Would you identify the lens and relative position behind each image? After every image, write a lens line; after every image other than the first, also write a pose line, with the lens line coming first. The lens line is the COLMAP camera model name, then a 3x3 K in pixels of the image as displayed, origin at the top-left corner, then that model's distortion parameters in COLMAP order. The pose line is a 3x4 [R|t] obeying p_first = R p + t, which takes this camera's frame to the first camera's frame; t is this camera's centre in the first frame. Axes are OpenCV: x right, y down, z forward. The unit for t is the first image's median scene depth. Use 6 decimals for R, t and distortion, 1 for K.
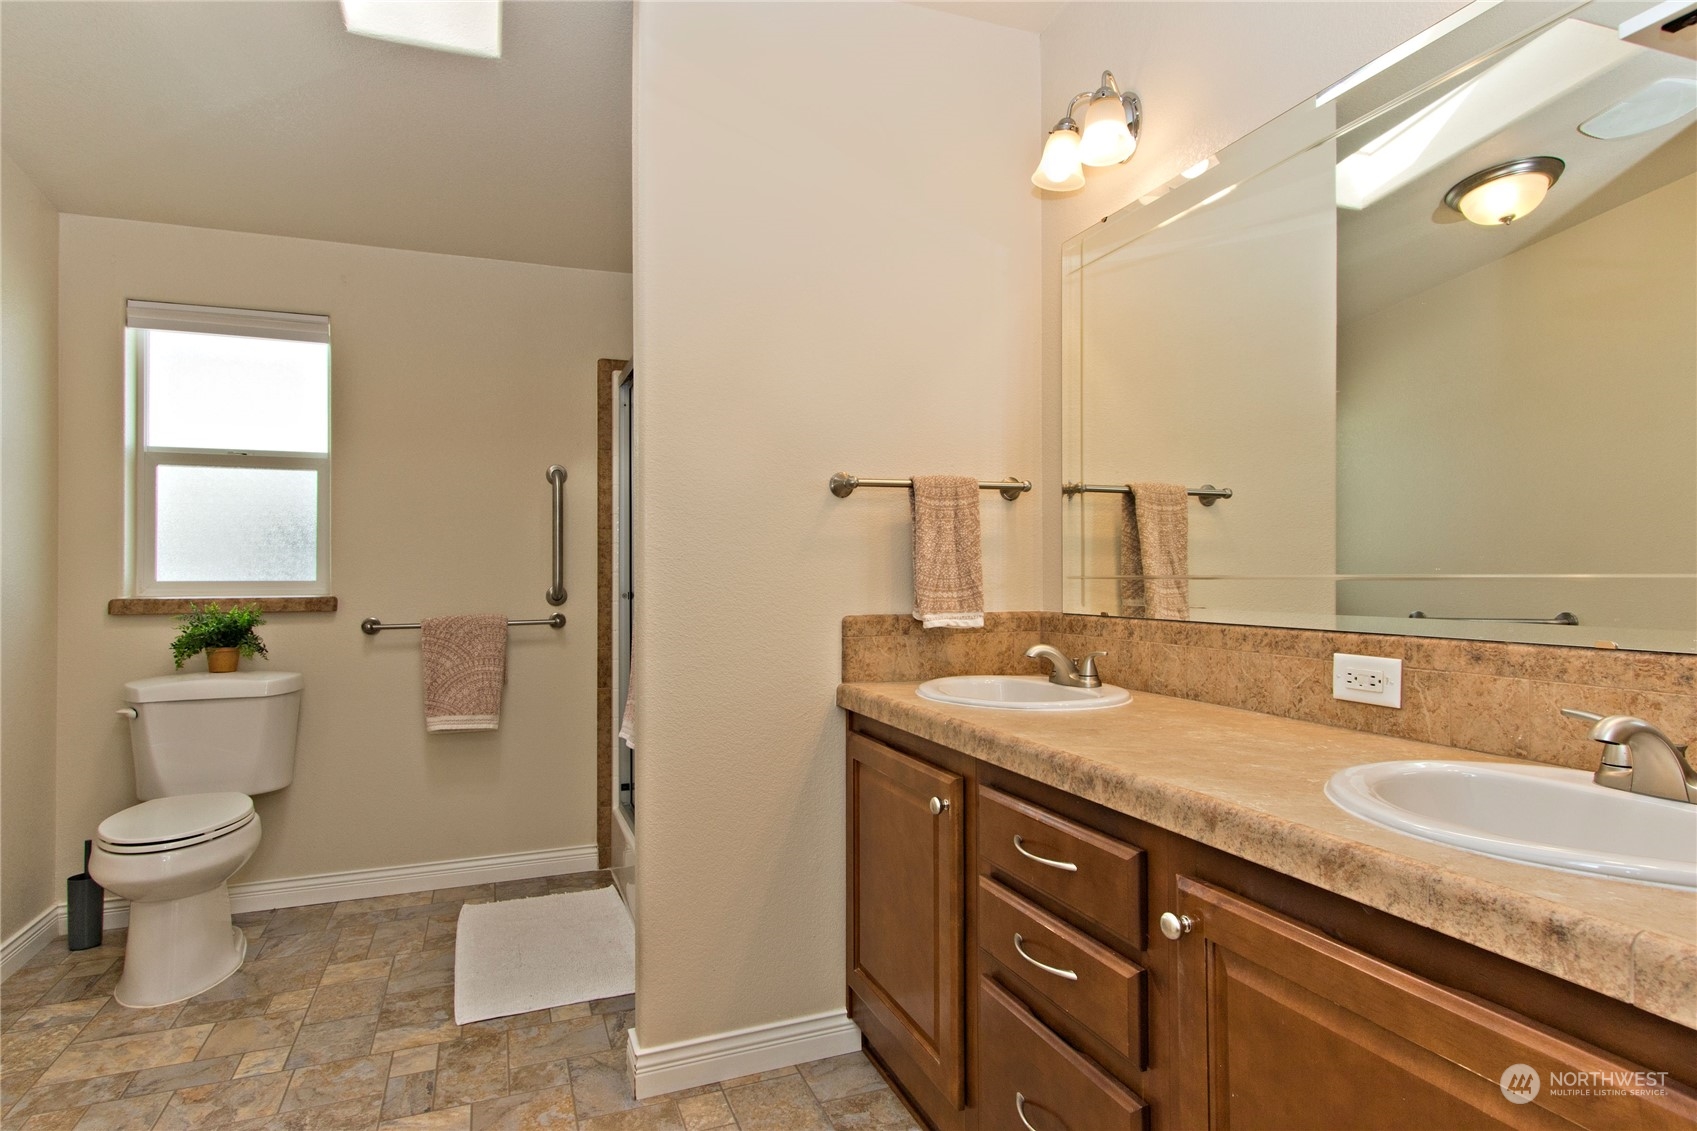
lens RADIAL K [[922.6, 0, 854.9], [0, 922.6, 559.9], [0, 0, 1]] dist [0.004464, -0.003037]
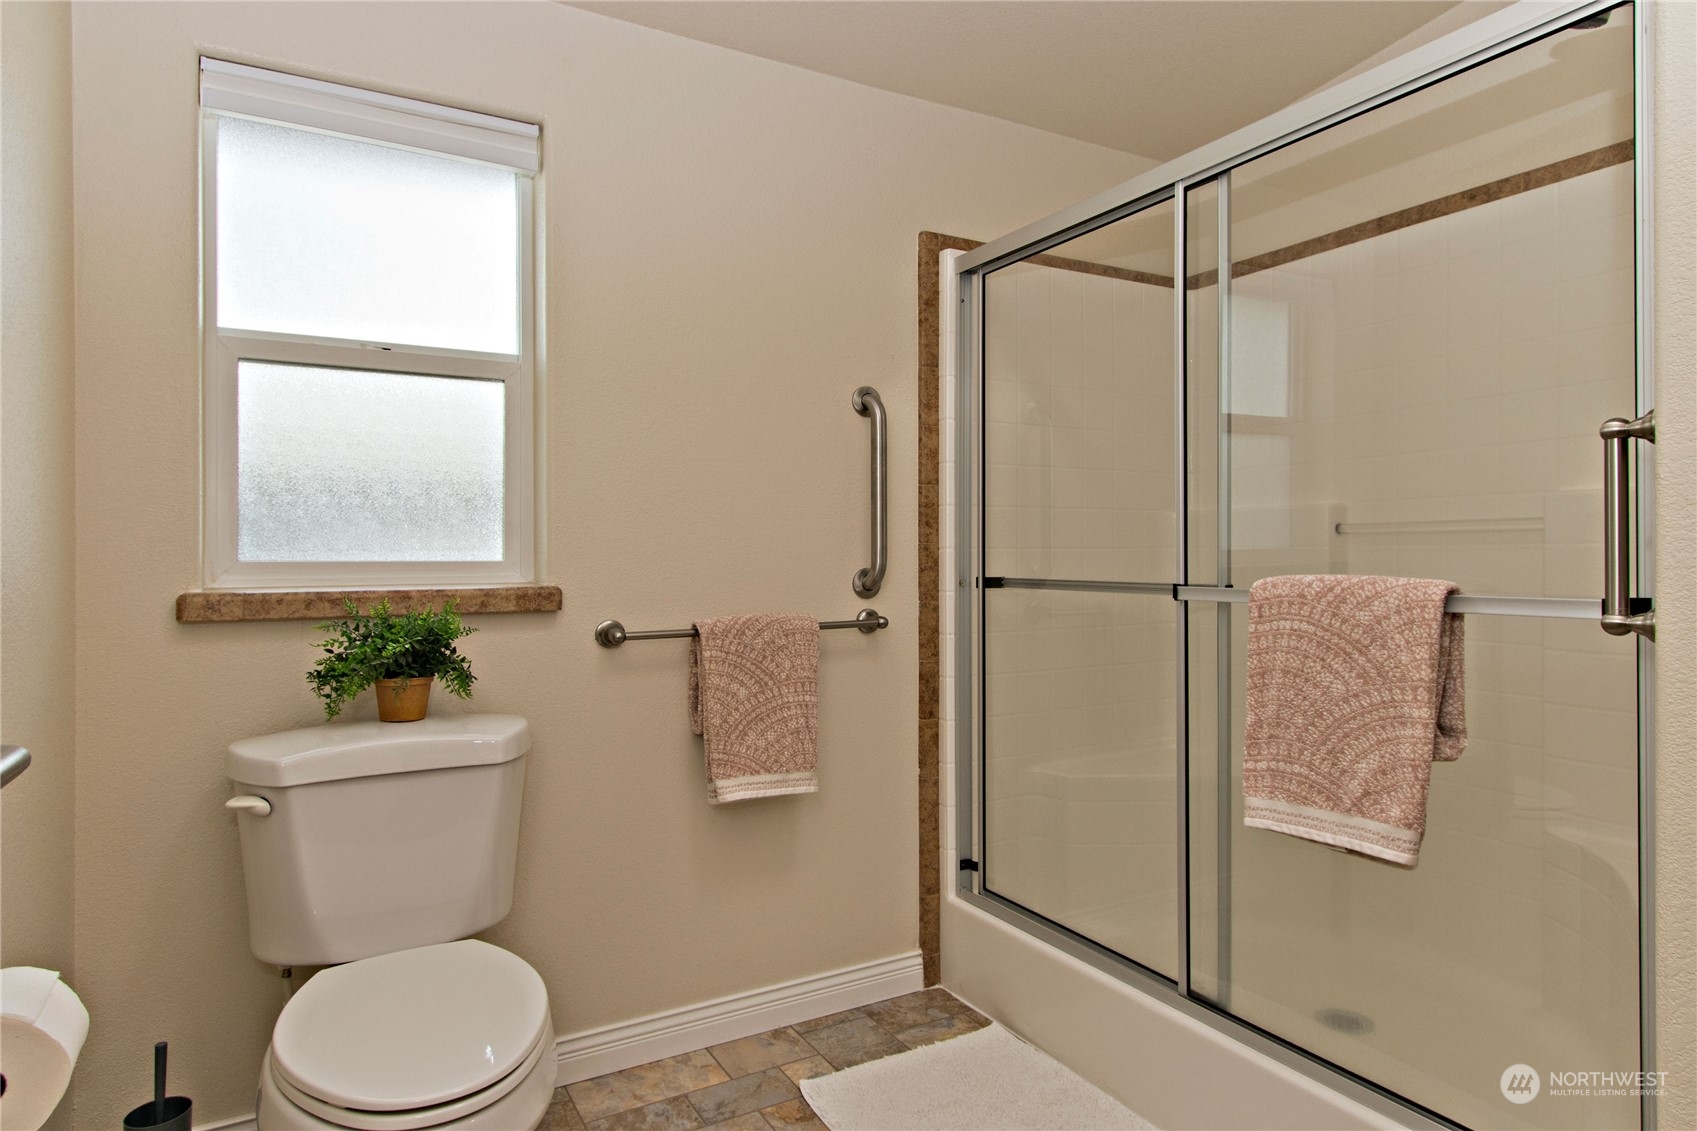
lens RADIAL K [[922.6, 0, 854.9], [0, 922.6, 559.9], [0, 0, 1]] dist [0.004464, -0.003037]
pose [[0.987956, -0.003397, 0.154699, -0.462510], [0.001858, 0.999947, 0.010092, 0.016047], [-0.154725, -0.009683, 0.987910, 0.368759]]
